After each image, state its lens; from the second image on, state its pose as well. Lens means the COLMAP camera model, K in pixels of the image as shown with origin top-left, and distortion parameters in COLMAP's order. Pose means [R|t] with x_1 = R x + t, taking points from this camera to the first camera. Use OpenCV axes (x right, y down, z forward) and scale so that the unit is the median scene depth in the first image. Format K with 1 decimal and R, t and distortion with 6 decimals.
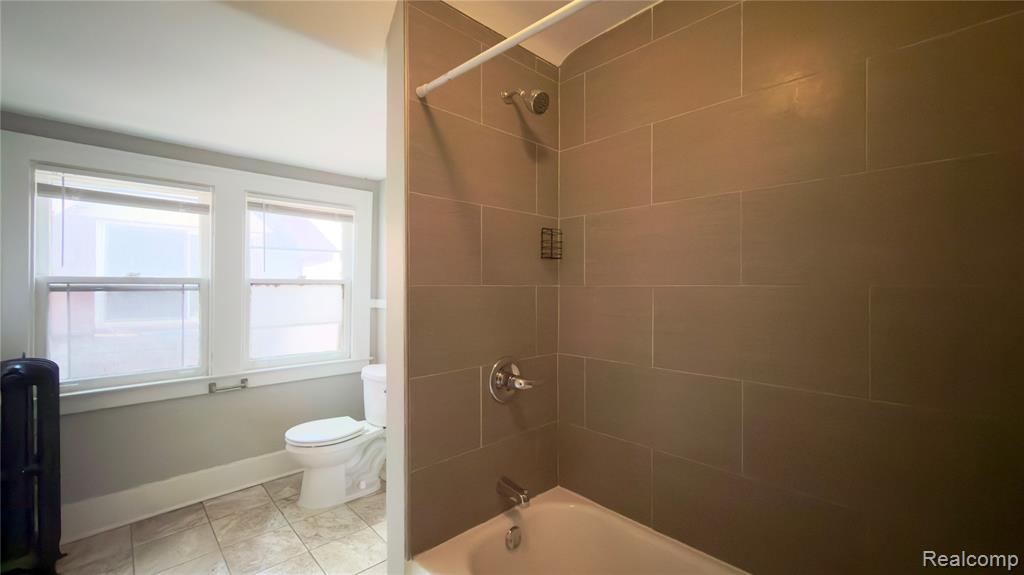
lens RADIAL K [[413.1, 0, 510.7], [0, 413.1, 282.1], [0, 0, 1]] dist [0.019984, -0.000049]
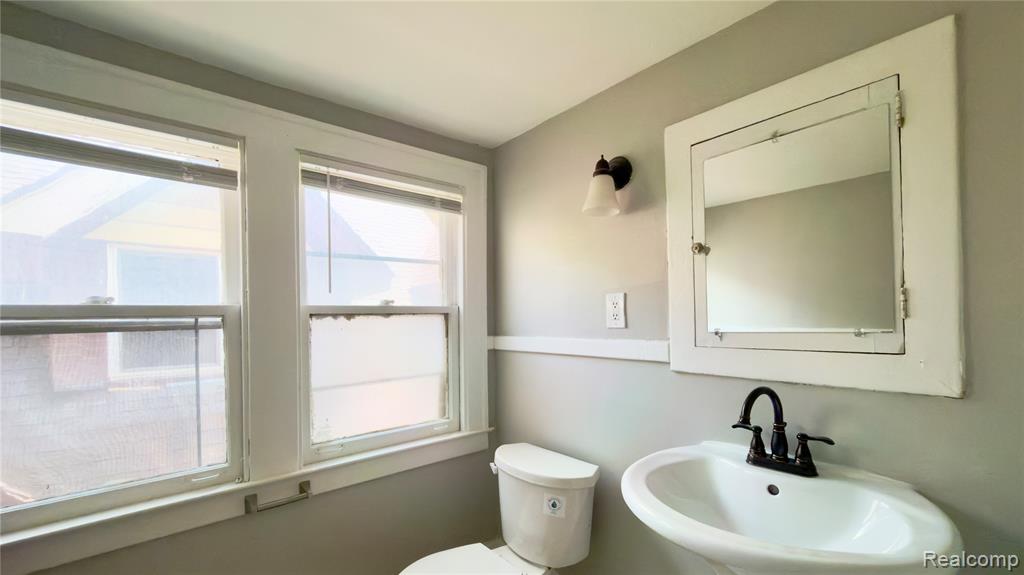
lens RADIAL K [[413.5, 0, 512.4], [0, 413.5, 314.7], [0, 0, 1]] dist [0.013371, -0.000045]
pose [[0.997349, -0.025141, -0.068291, -0.305478], [0.025339, 0.999677, 0.002046, 0.009912], [0.068217, -0.003771, 0.997663, 0.445811]]
